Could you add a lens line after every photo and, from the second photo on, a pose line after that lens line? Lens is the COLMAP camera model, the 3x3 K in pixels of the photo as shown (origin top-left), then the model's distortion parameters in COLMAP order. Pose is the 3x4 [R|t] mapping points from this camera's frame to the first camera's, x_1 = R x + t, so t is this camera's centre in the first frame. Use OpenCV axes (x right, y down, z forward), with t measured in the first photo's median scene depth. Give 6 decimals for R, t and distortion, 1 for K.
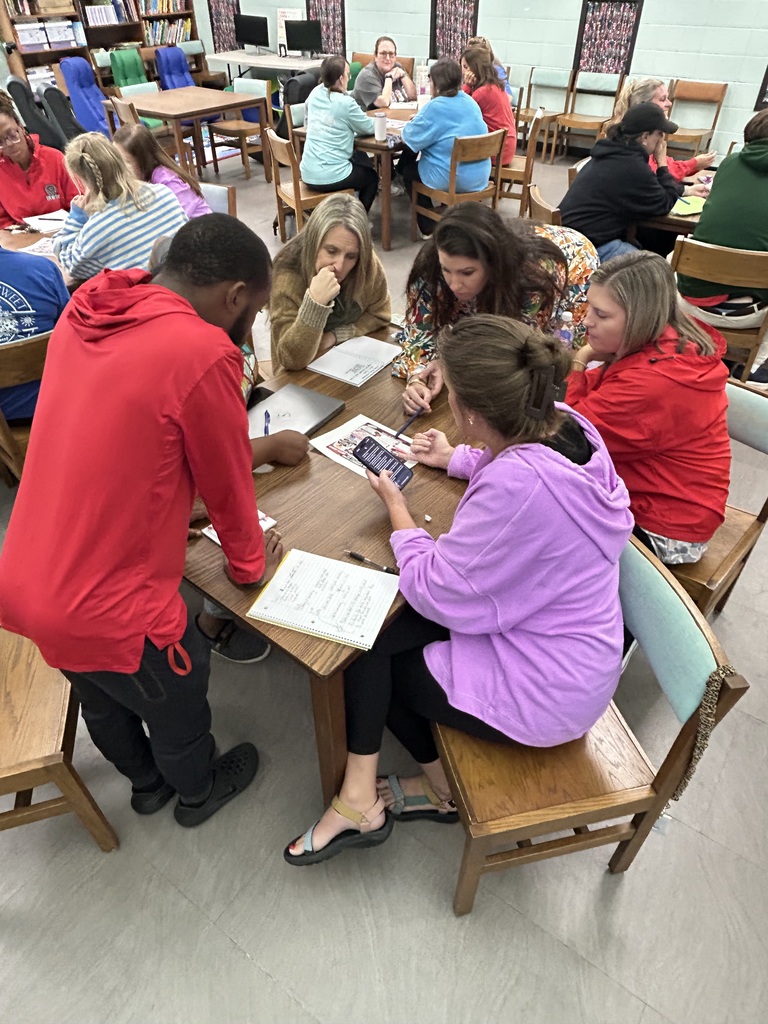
lens RADIAL K [[657.5, 0, 383.1], [0, 657.5, 512.8], [0, 0, 1]] dist [-0.001434, 0.006795]
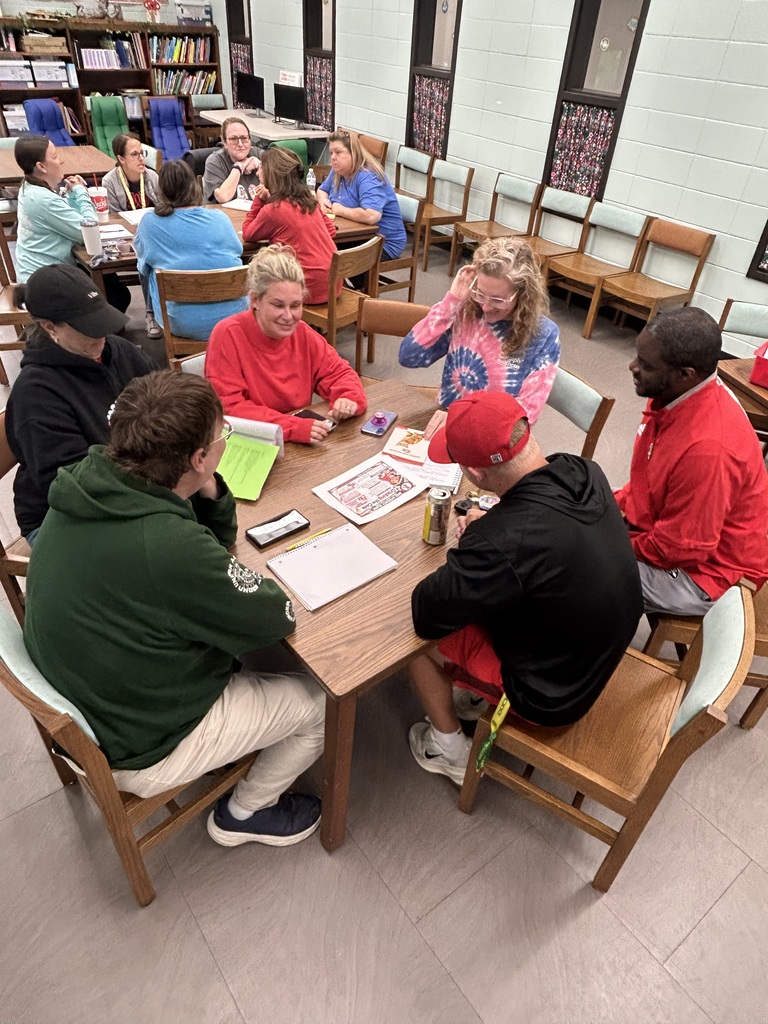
lens RADIAL K [[657.5, 0, 384.6], [0, 657.5, 512.3], [0, 0, 1]] dist [-0.001434, 0.006795]
pose [[0.958917, 0.217899, -0.181655, 0.288739], [-0.228472, 0.972760, -0.039210, -0.196665], [0.168163, 0.079103, 0.982580, 0.213109]]
